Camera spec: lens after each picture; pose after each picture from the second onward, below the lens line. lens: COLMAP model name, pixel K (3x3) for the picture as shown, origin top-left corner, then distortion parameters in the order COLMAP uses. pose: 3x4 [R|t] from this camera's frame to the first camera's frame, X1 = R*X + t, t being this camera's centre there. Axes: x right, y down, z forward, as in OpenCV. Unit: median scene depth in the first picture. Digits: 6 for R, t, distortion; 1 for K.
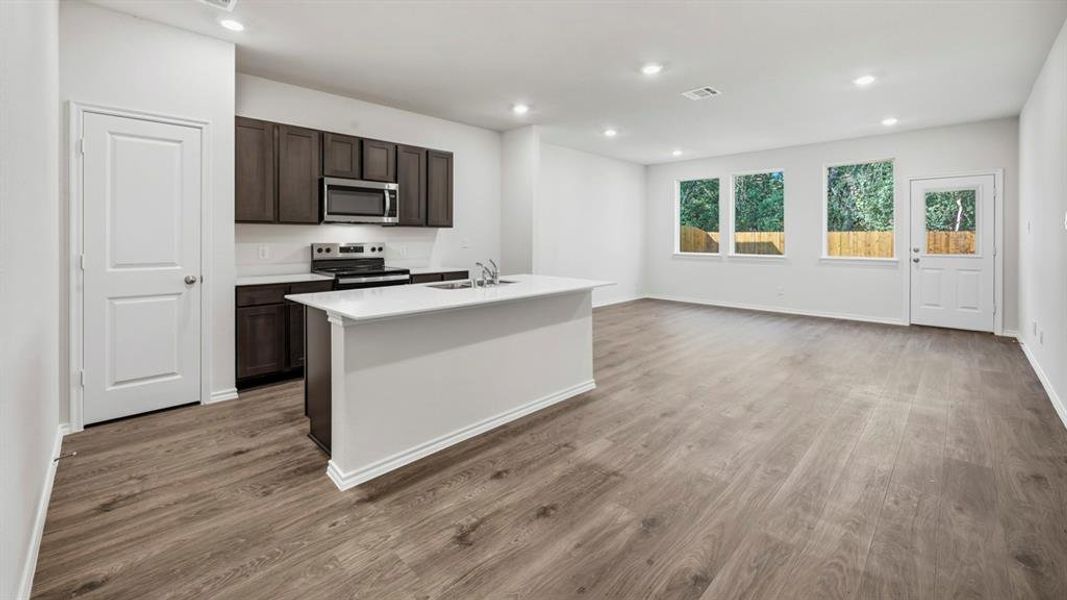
lens RADIAL K [[426.3, 0, 534.3], [0, 426.3, 238.8], [0, 0, 1]] dist [0.000286, 0.000009]
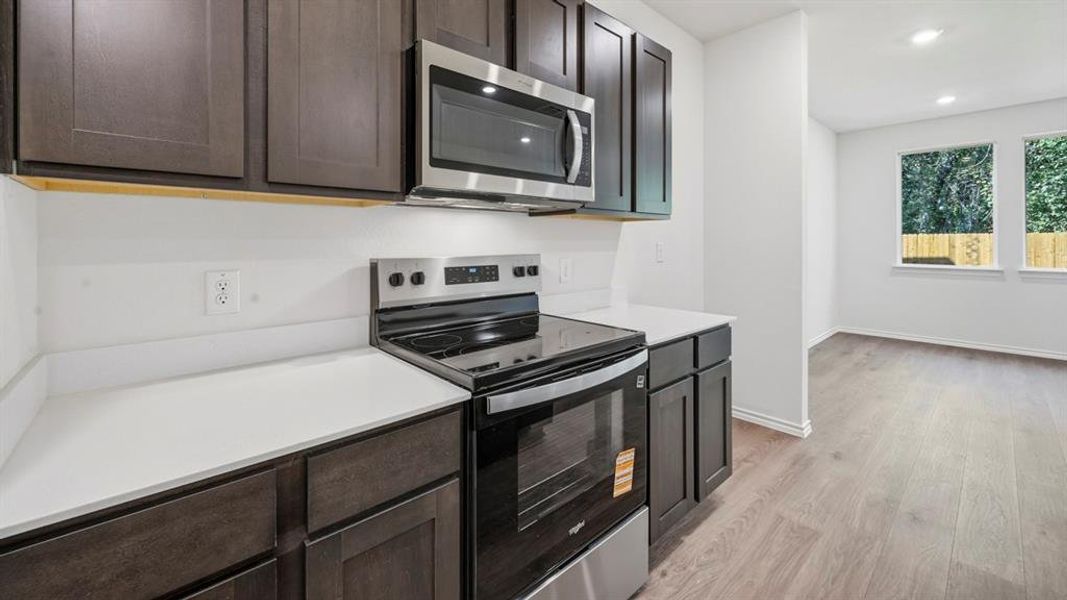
lens RADIAL K [[426.3, 0, 534.3], [0, 426.3, 238.8], [0, 0, 1]] dist [0.000286, 0.000009]
pose [[0.998688, 0.001226, -0.051191, -0.401323], [-0.001546, 0.999979, -0.006218, -0.003769], [0.051183, 0.006289, 0.998670, 0.711483]]
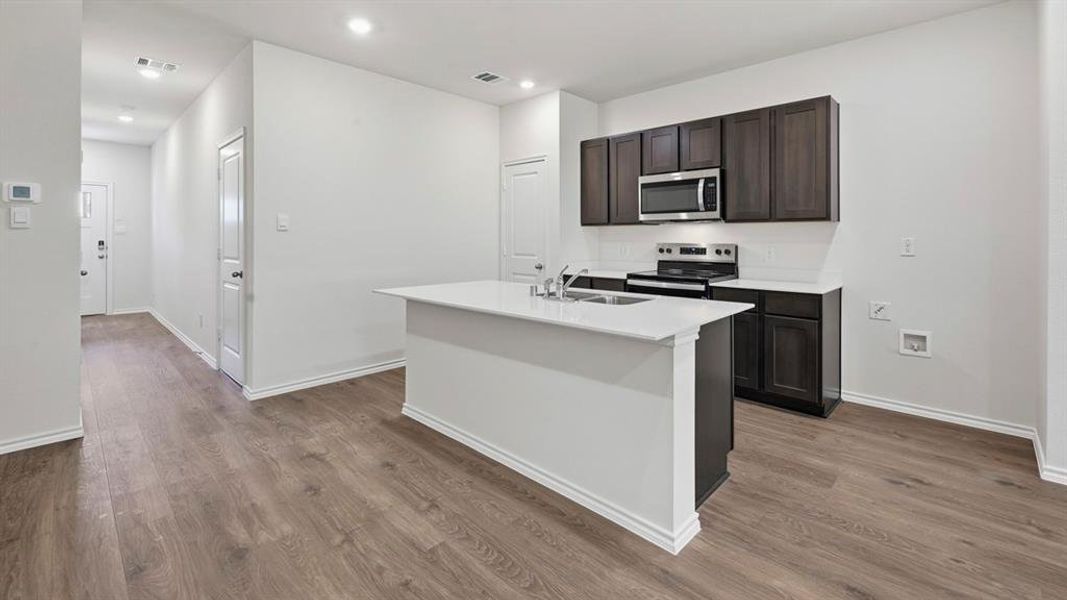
lens RADIAL K [[460.0, 0, 535.5], [0, 460.0, 236.2], [0, 0, 1]] dist [0.003651, 0.000545]
pose [[0.010008, -0.001758, -0.999948, 0.584168], [-0.001824, 0.999997, -0.001776, -0.003354], [0.999948, 0.001841, 0.010005, 0.750656]]
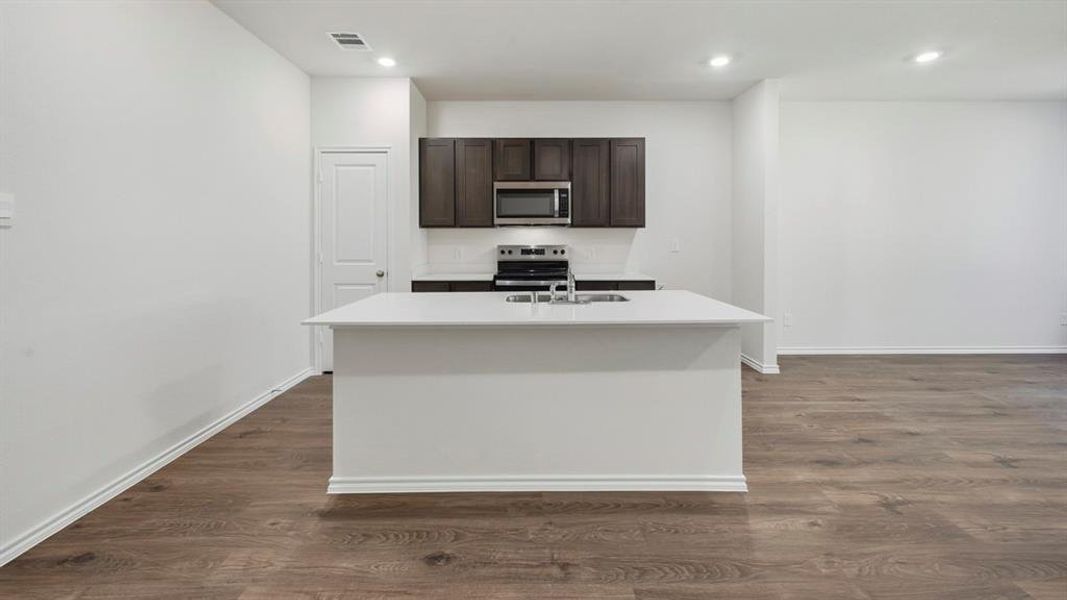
lens RADIAL K [[426.3, 0, 534.3], [0, 426.3, 238.8], [0, 0, 1]] dist [0.000286, 0.000009]
pose [[0.710189, -0.004455, -0.703997, 0.314071], [0.001278, 0.999986, -0.005039, -0.000095], [0.704010, 0.002679, 0.710185, 0.328872]]
